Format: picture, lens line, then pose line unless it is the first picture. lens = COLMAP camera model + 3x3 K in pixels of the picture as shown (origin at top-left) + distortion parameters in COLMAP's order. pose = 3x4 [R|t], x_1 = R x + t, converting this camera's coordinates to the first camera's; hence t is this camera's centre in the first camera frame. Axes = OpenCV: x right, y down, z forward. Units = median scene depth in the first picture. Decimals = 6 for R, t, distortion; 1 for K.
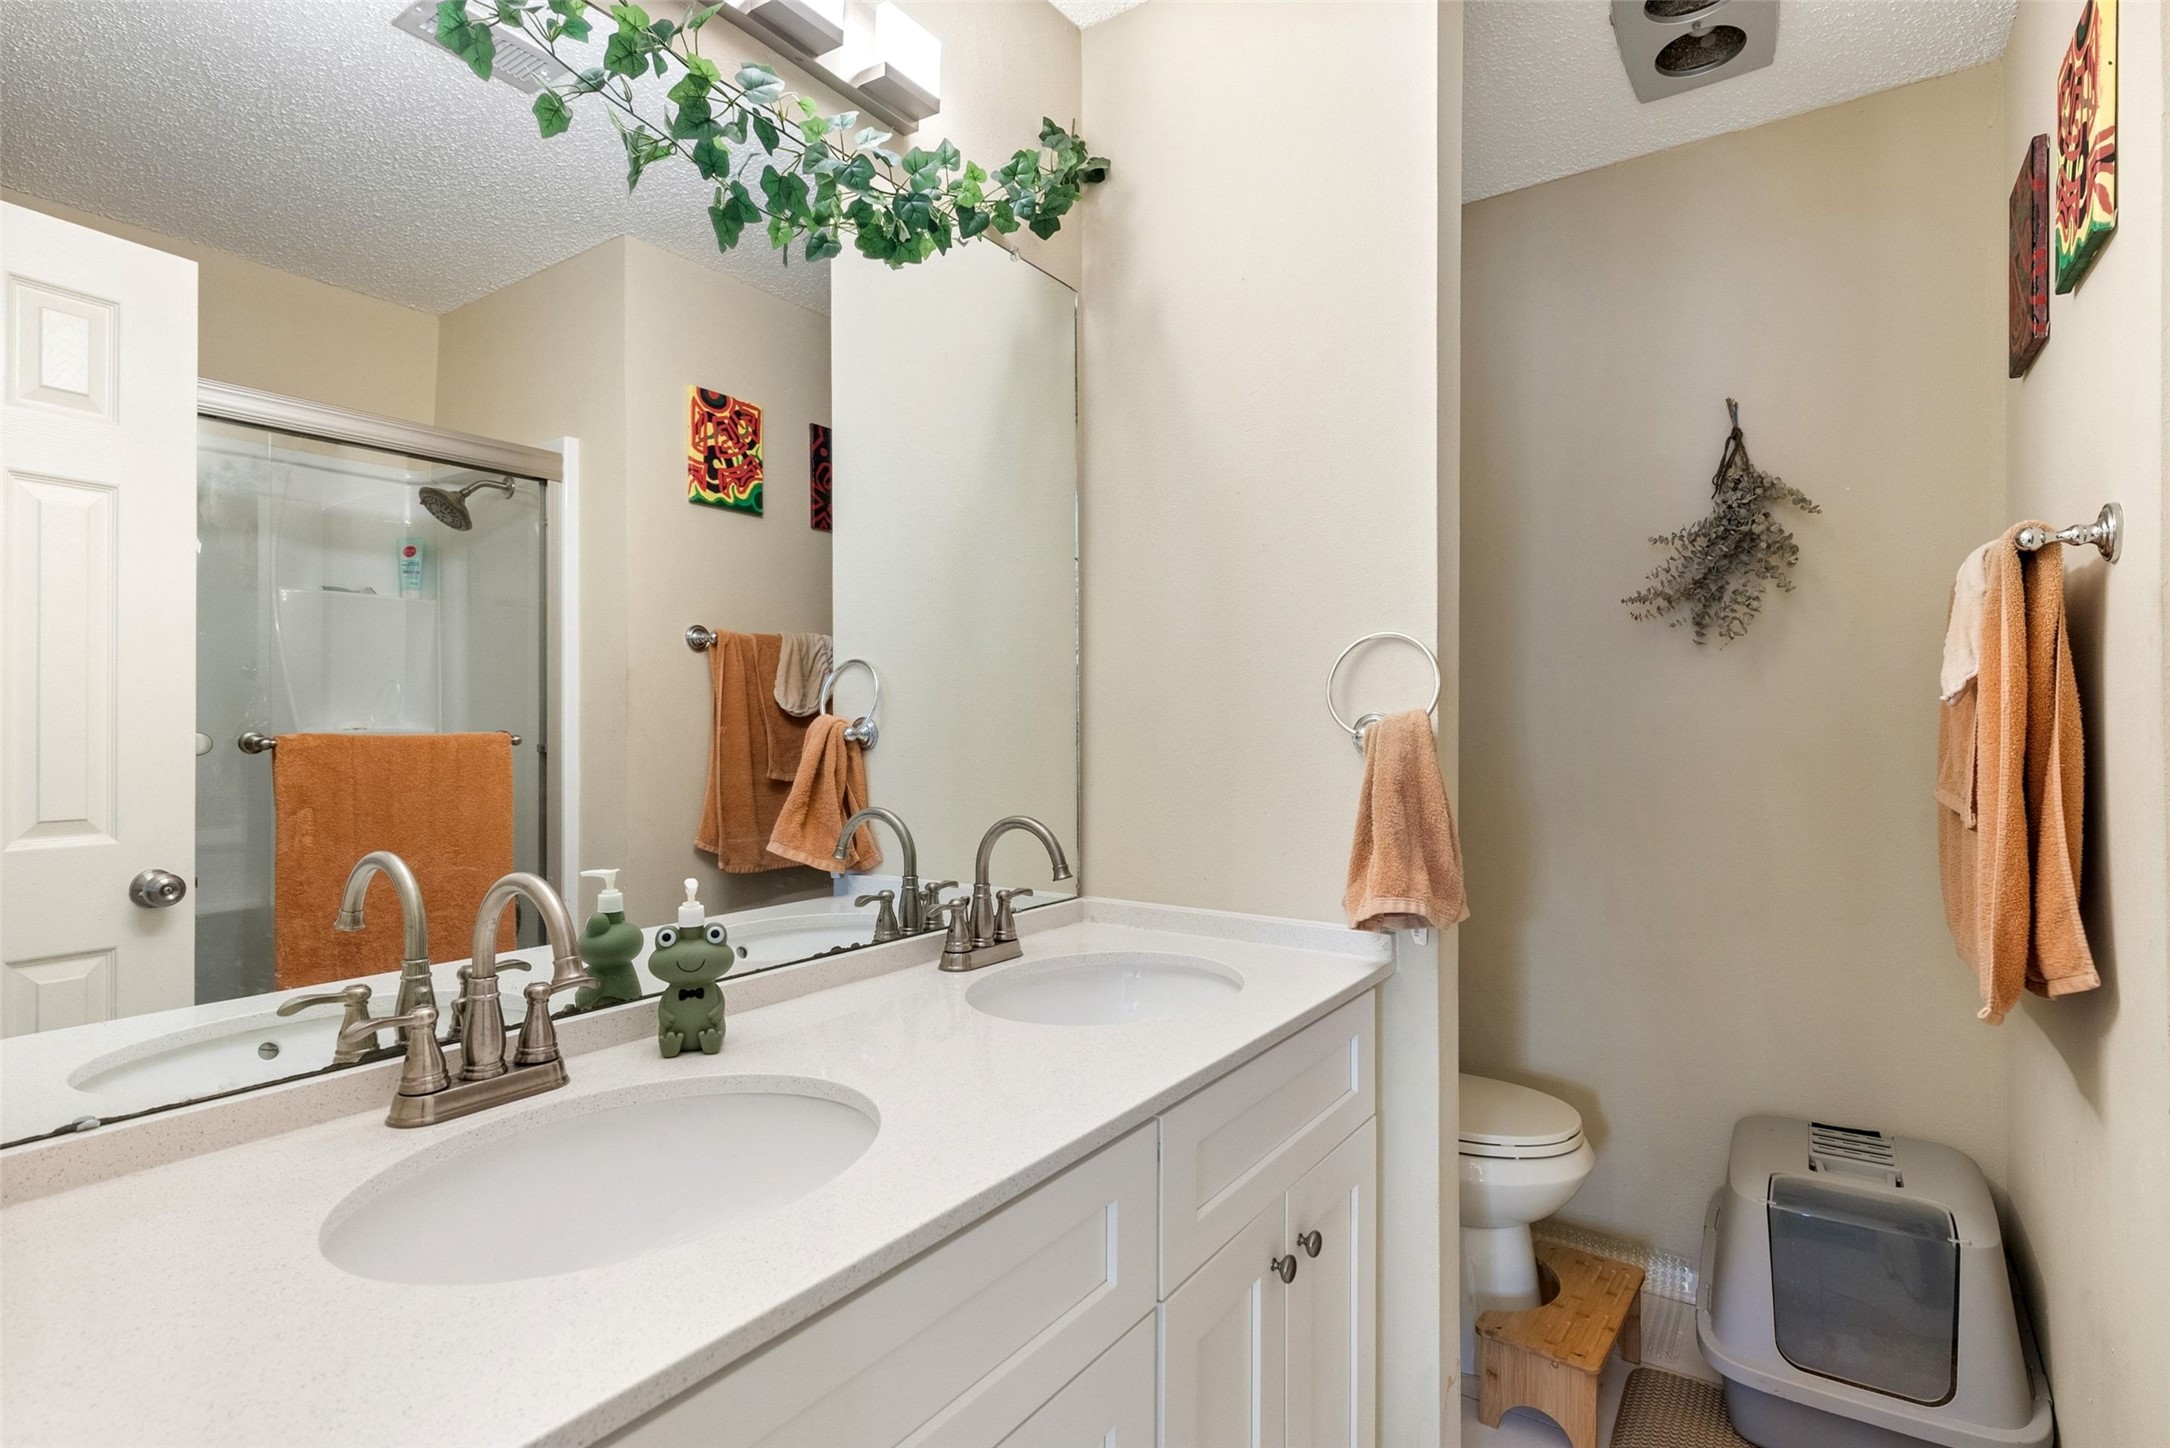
lens RADIAL K [[1050.4, 0, 1098.0], [0, 1050.4, 713.3], [0, 0, 1]] dist [-0.002126, 0.000568]
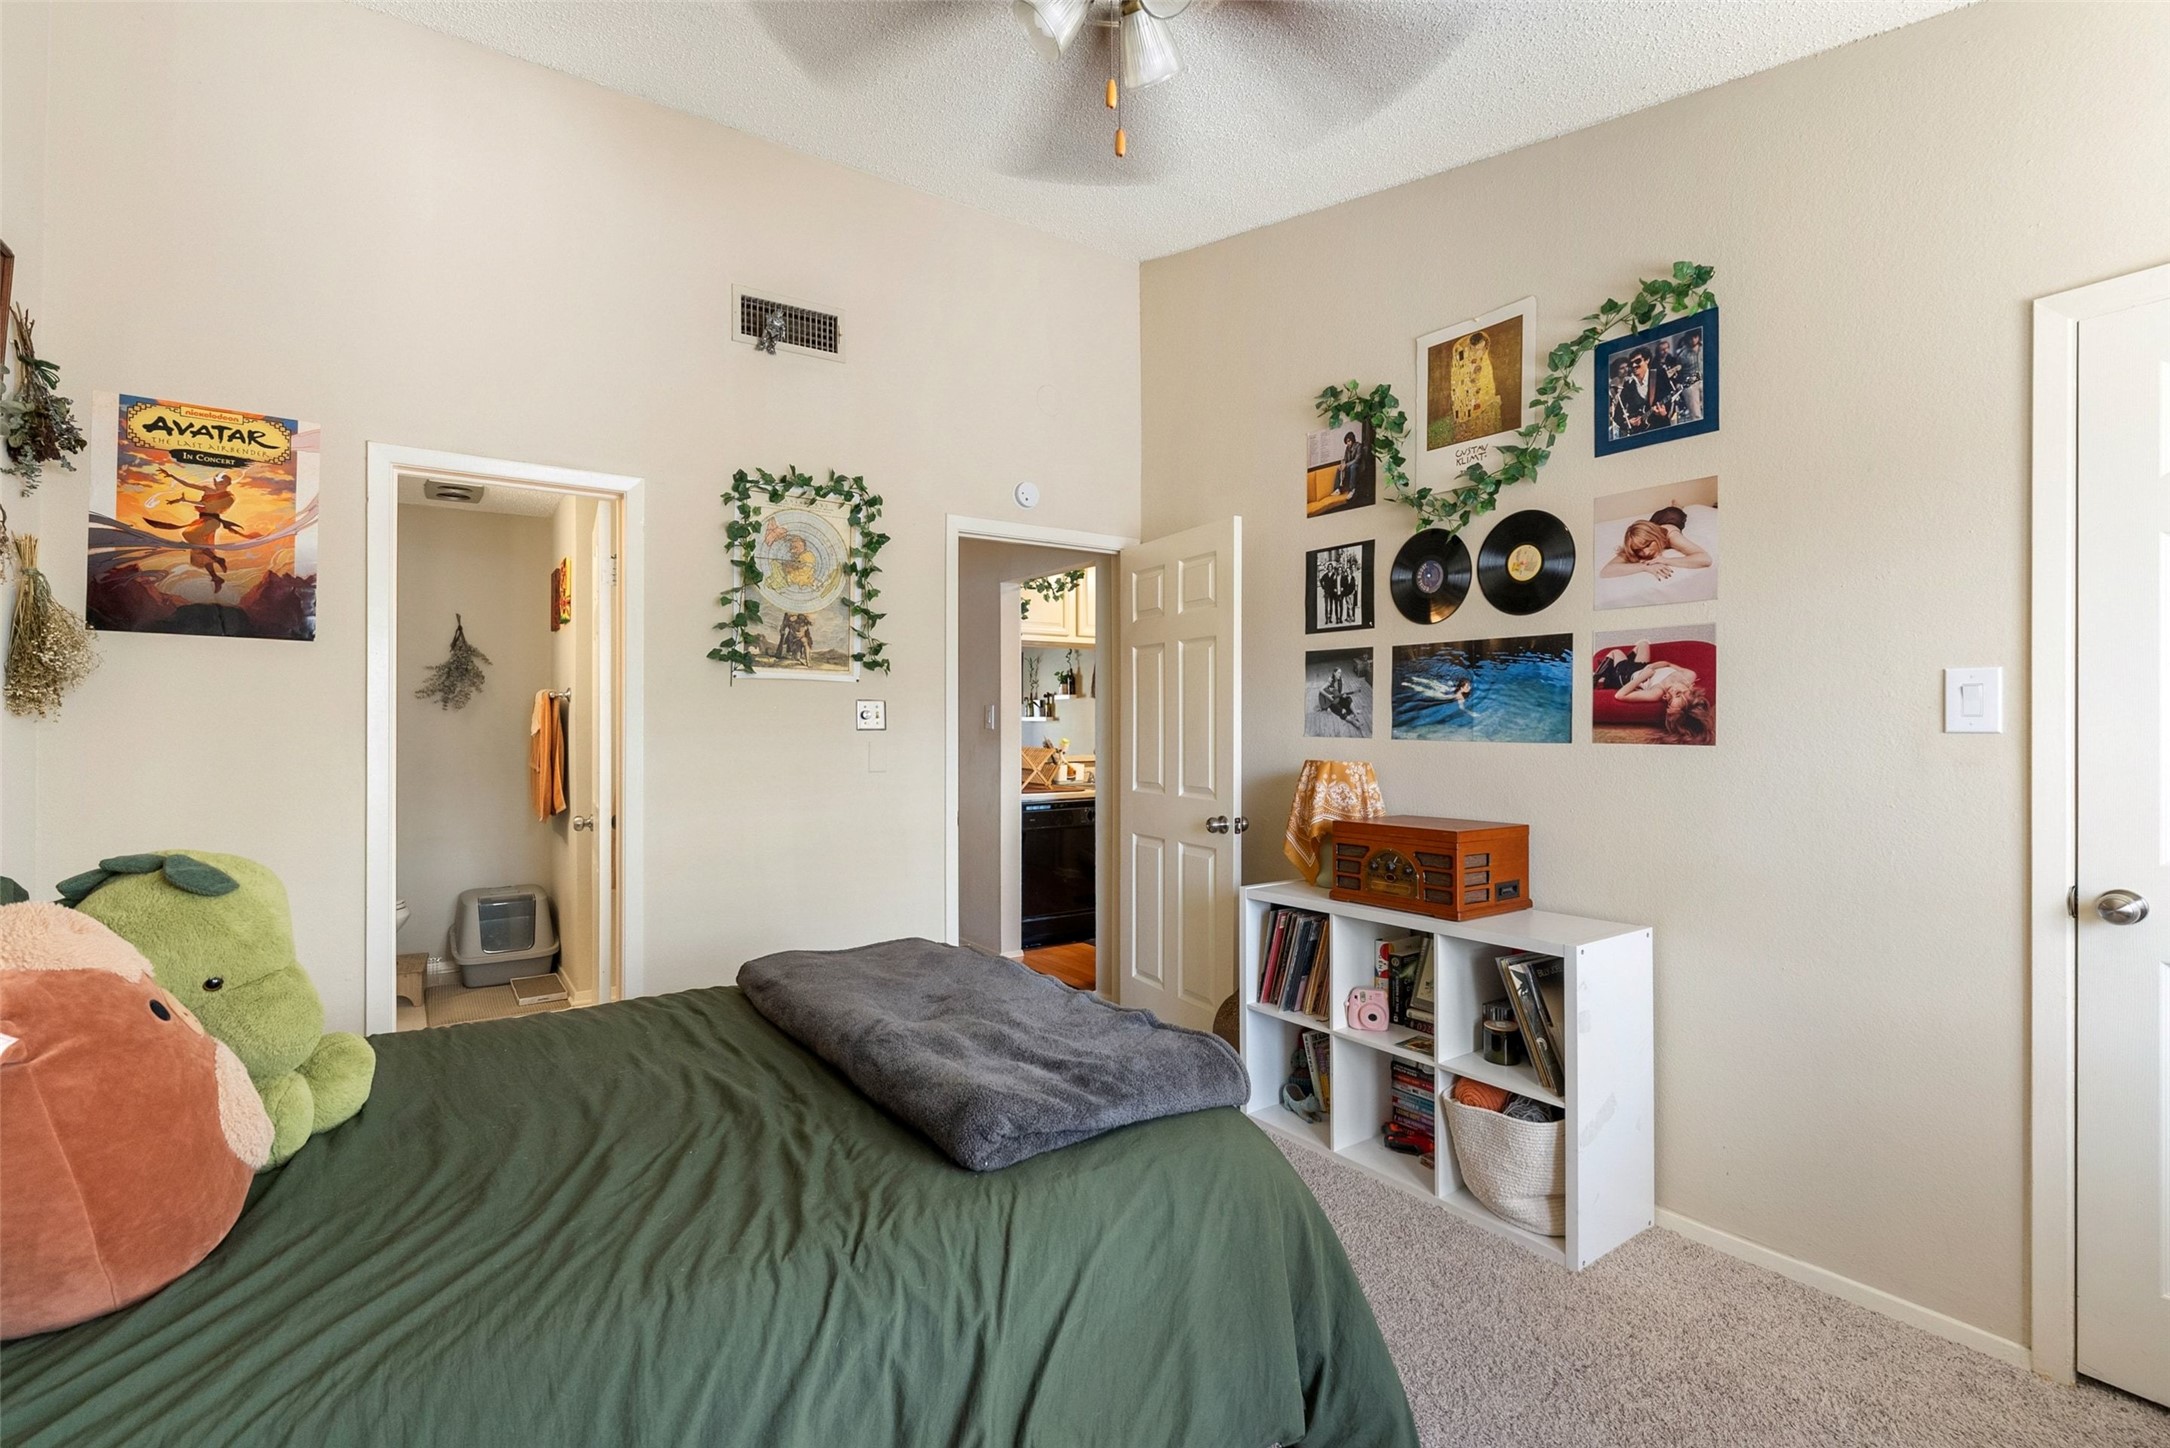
lens RADIAL K [[1050.4, 0, 1089.2], [0, 1050.4, 720.2], [0, 0, 1]] dist [-0.002126, 0.000568]
pose [[0.383076, 0.009733, 0.923666, -1.242604], [-0.006331, 0.999949, -0.007911, -0.033814], [-0.923695, -0.002817, 0.383118, -1.489376]]
